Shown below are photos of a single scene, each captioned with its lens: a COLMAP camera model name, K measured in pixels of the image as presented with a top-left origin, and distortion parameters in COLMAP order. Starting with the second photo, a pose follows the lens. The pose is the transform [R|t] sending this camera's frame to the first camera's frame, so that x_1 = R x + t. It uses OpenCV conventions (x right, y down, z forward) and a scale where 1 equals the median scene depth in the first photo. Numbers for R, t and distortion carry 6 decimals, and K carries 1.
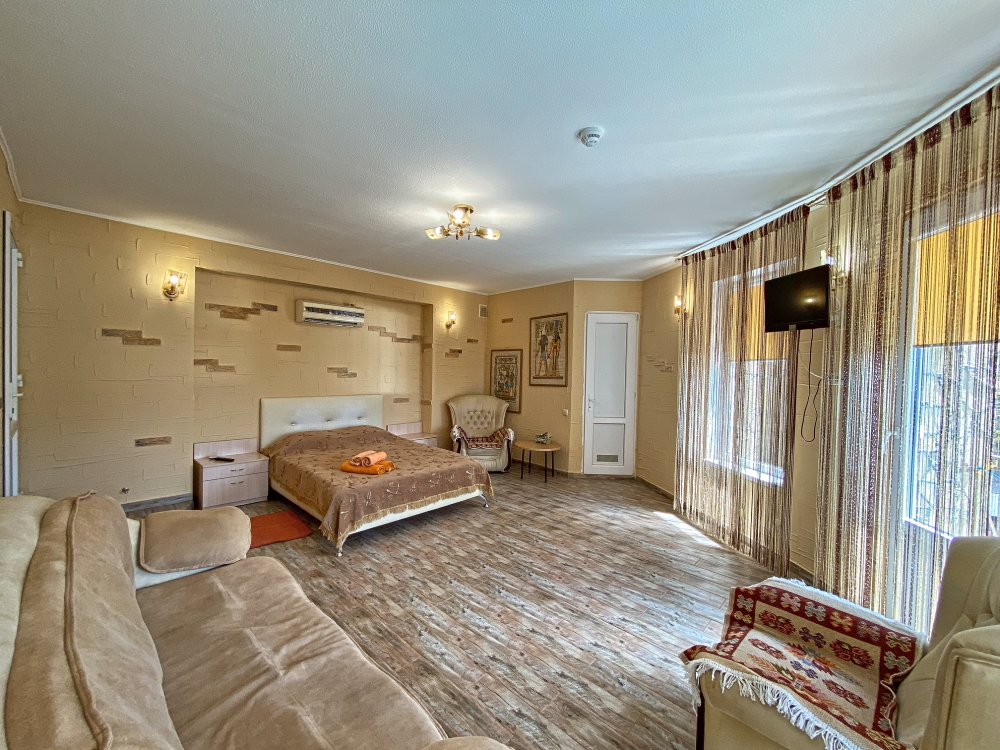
lens RADIAL K [[408.4, 0, 497.8], [0, 408.4, 372.0], [0, 0, 1]] dist [0.006712, -0.001557]
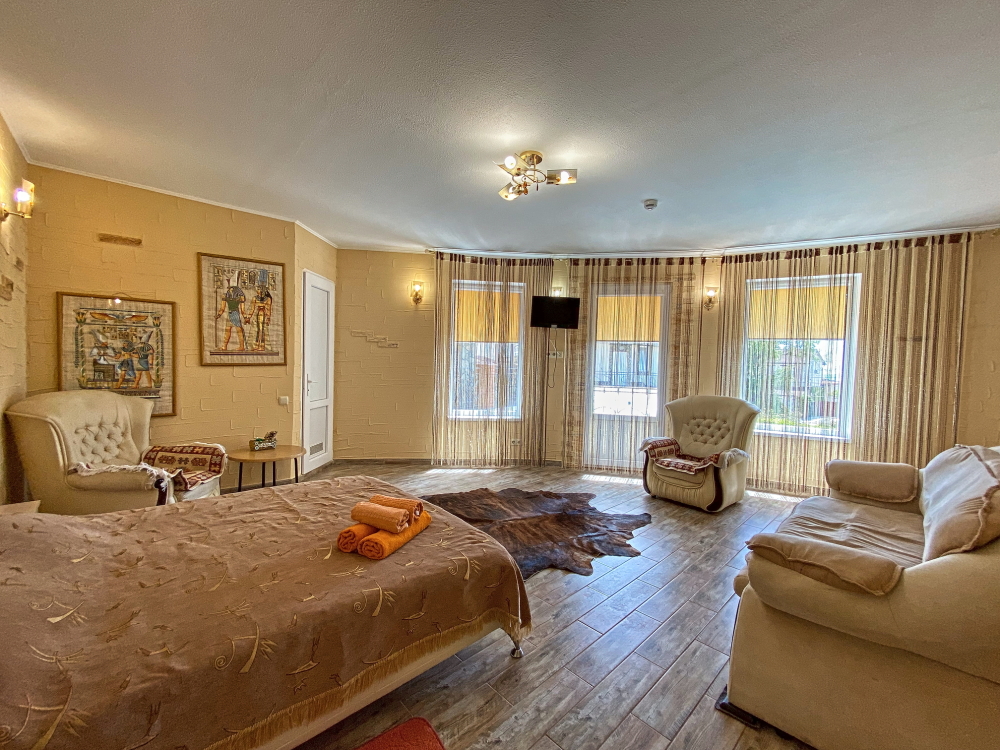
lens RADIAL K [[408.4, 0, 492.5], [0, 408.4, 376.9], [0, 0, 1]] dist [0.006712, -0.001557]
pose [[0.034769, -0.055123, 0.997874, -0.825286], [-0.014119, 0.998351, 0.055642, 0.015157], [-0.999296, -0.016023, 0.033933, 0.894053]]
